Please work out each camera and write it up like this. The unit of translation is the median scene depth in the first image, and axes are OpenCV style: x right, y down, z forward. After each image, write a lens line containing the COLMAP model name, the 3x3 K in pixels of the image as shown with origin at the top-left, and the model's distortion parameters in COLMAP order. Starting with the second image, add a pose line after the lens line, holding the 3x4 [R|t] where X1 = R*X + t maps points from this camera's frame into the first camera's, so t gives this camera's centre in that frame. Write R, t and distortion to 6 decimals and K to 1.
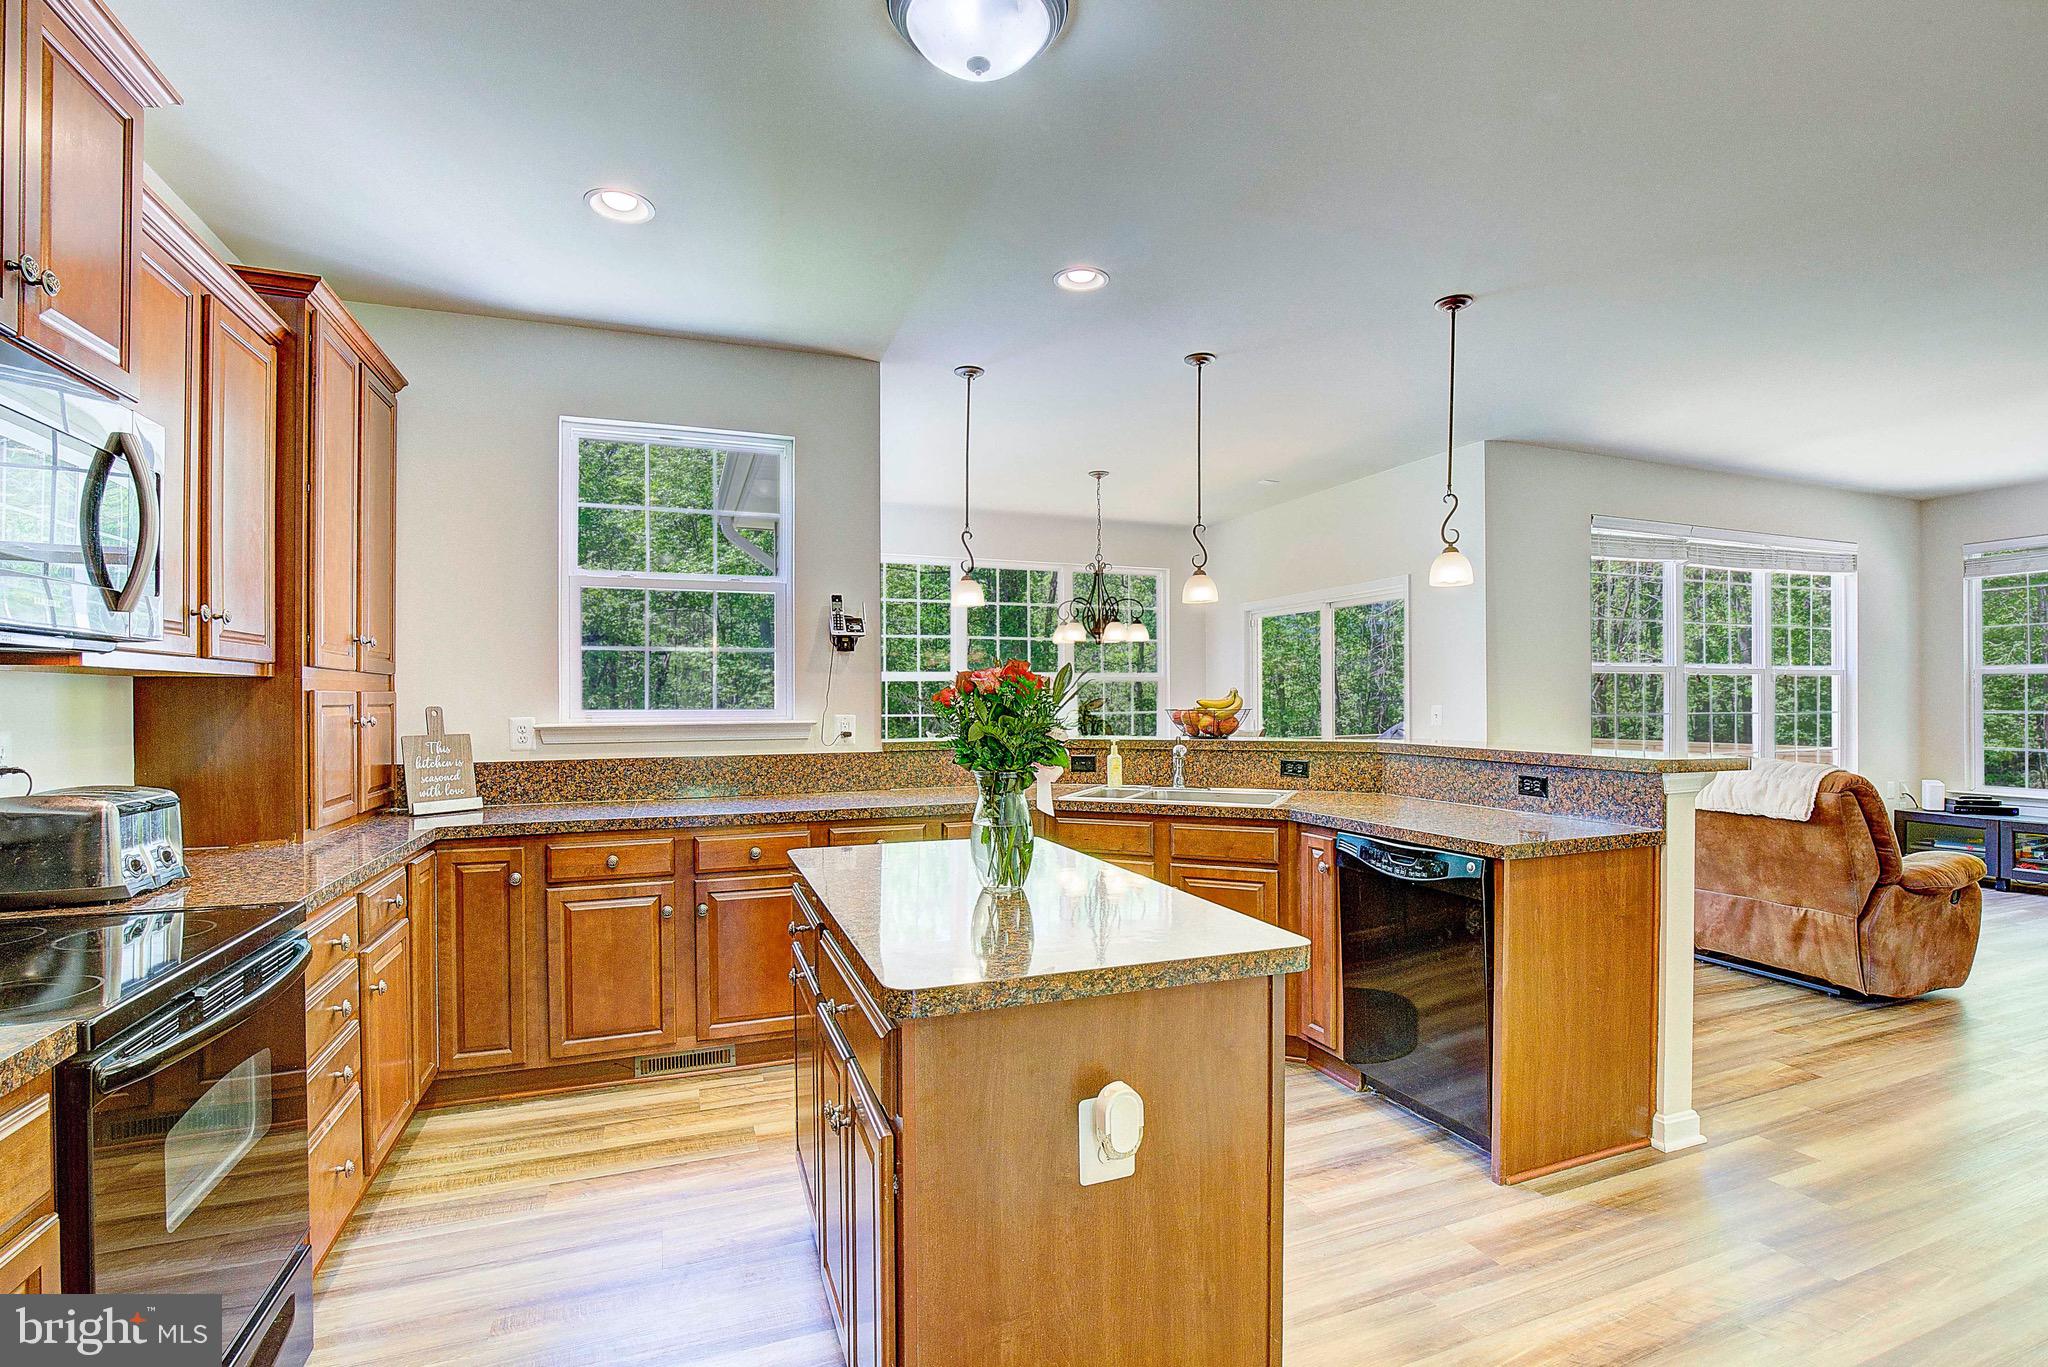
lens RADIAL K [[977.3, 0, 1020.8], [0, 977.3, 693.8], [0, 0, 1]] dist [-0.002149, -0.000127]
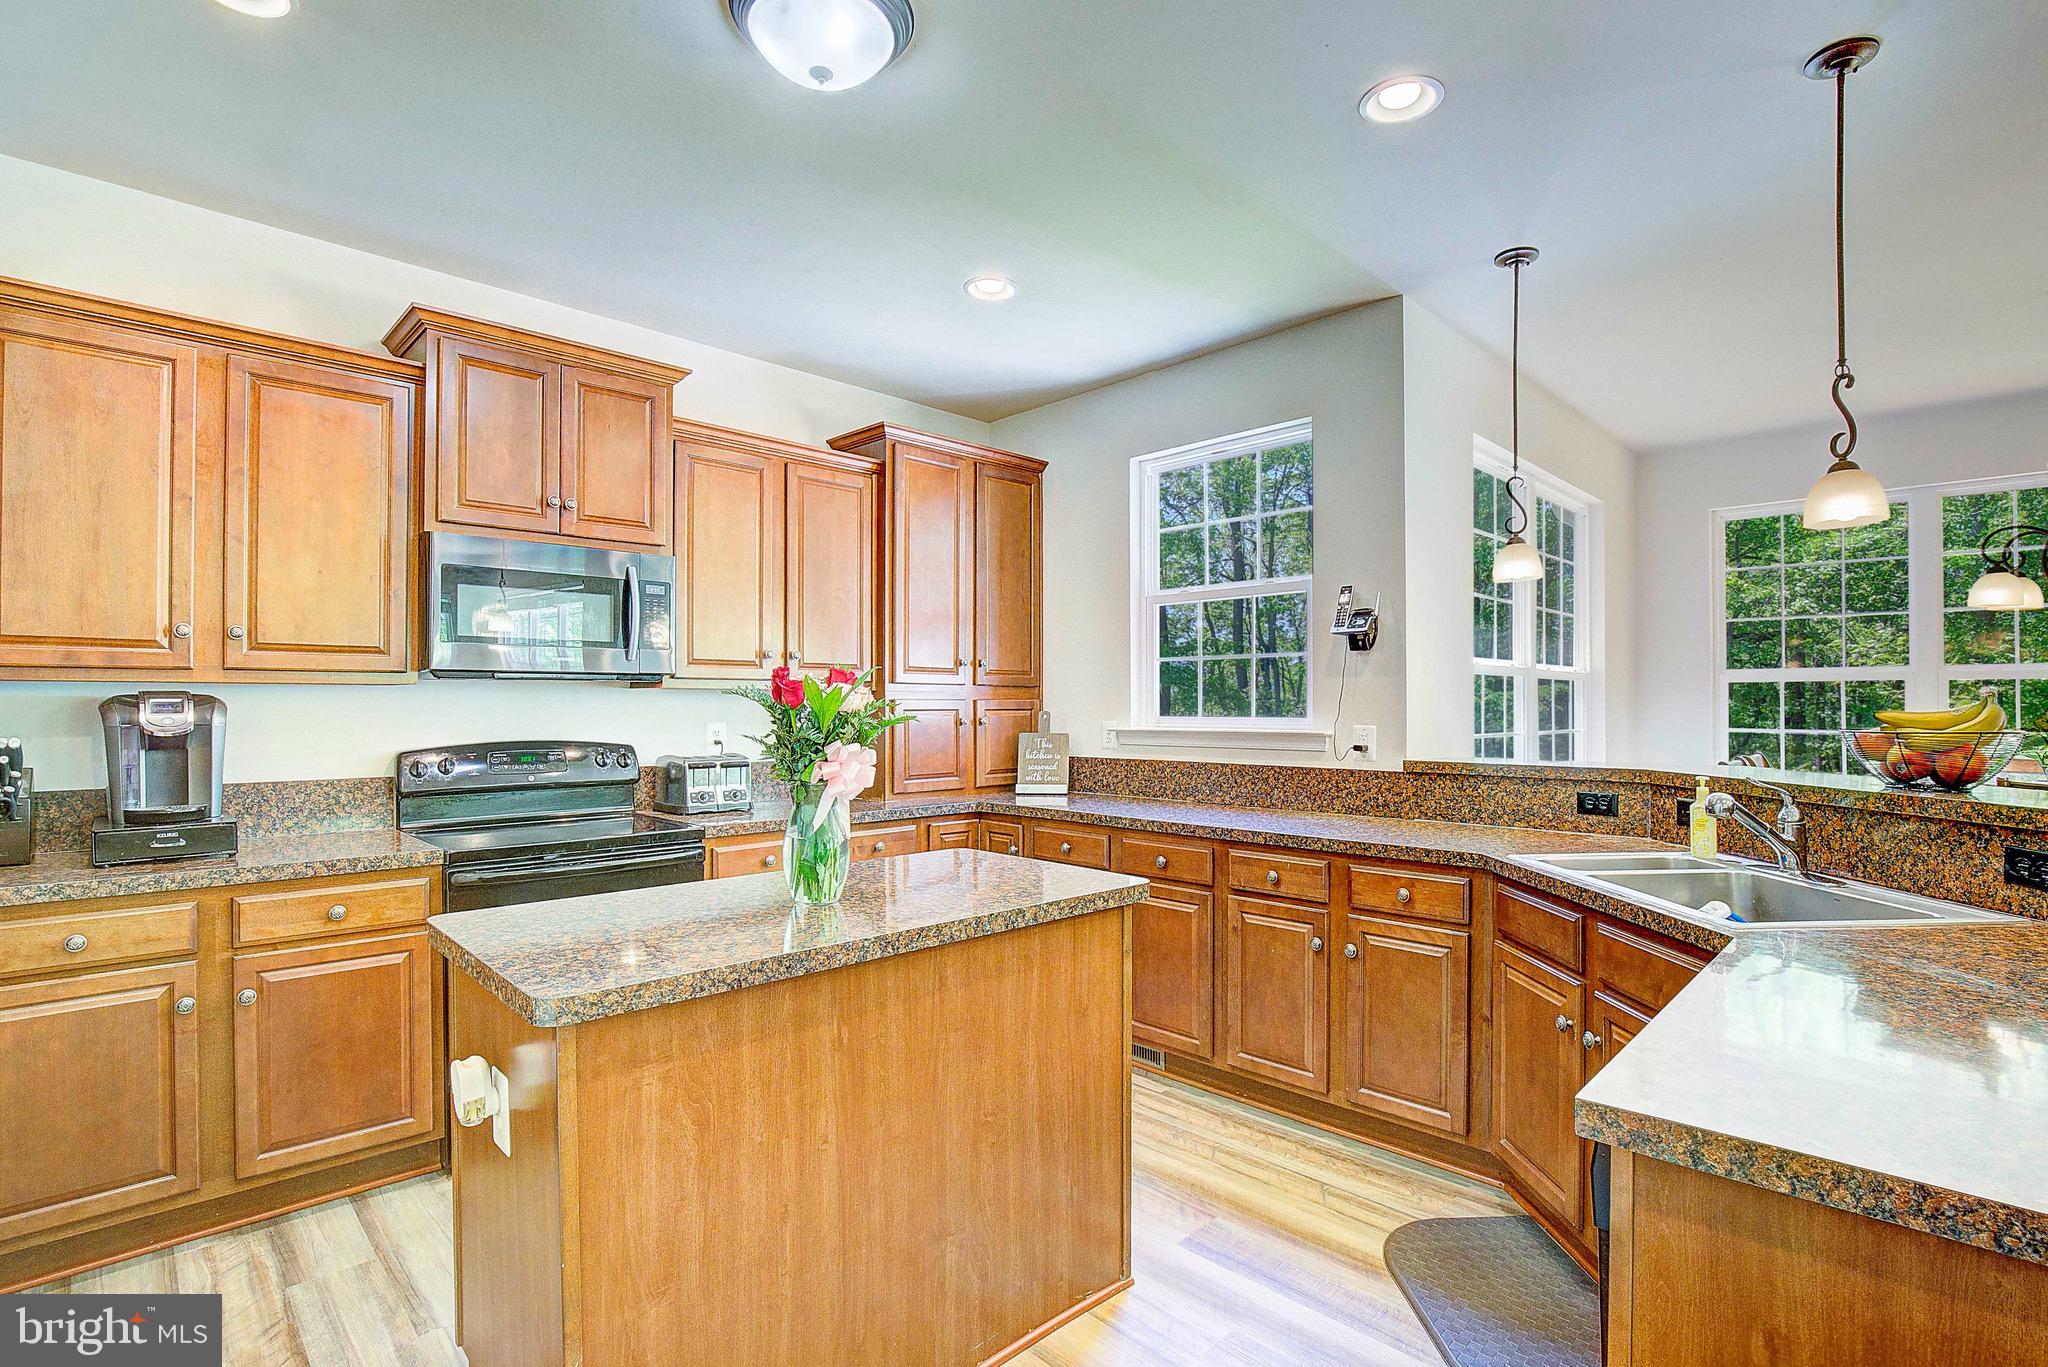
lens RADIAL K [[977.3, 0, 1022.4], [0, 977.3, 692.7], [0, 0, 1]] dist [-0.002149, -0.000127]
pose [[0.401835, -0.008514, -0.915673, 0.508088], [0.000472, 0.999959, -0.009091, 0.000692], [0.915712, 0.003221, 0.401822, 0.412897]]
